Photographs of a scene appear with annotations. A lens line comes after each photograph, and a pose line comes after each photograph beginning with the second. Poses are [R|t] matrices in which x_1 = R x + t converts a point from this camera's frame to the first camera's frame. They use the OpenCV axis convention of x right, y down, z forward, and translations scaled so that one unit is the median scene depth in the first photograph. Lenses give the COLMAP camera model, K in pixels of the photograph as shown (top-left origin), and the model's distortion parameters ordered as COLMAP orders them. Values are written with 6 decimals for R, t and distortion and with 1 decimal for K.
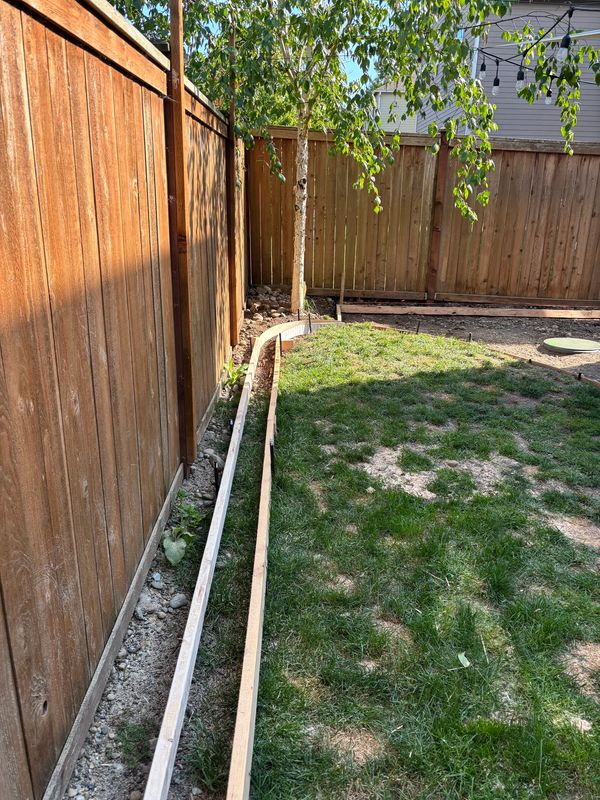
lens RADIAL K [[607.4, 0, 305.4], [0, 607.4, 398.0], [0, 0, 1]] dist [0.040738, -0.041679]
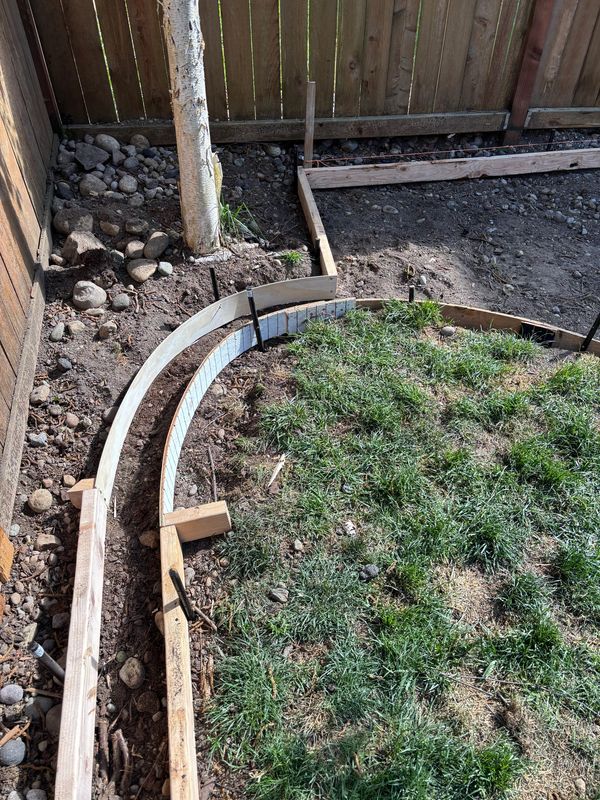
lens RADIAL K [[607.4, 0, 299.1], [0, 607.4, 385.3], [0, 0, 1]] dist [0.040738, -0.041679]
pose [[0.986032, -0.124525, 0.110613, -0.007906], [0.067361, 0.905514, 0.418935, -0.192526], [-0.152330, -0.405632, 0.901254, 0.589860]]
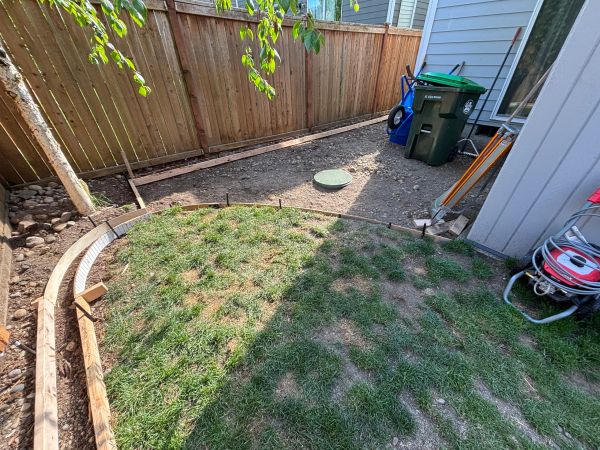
lens RADIAL K [[238.7, 0, 297.0], [0, 238.7, 219.5], [0, 0, 1]] dist [0.006235, -0.001274]
pose [[0.767095, -0.389370, 0.509860, 0.037146], [0.236490, 0.910408, 0.339455, -0.164637], [-0.596354, -0.139818, 0.790451, 0.467568]]
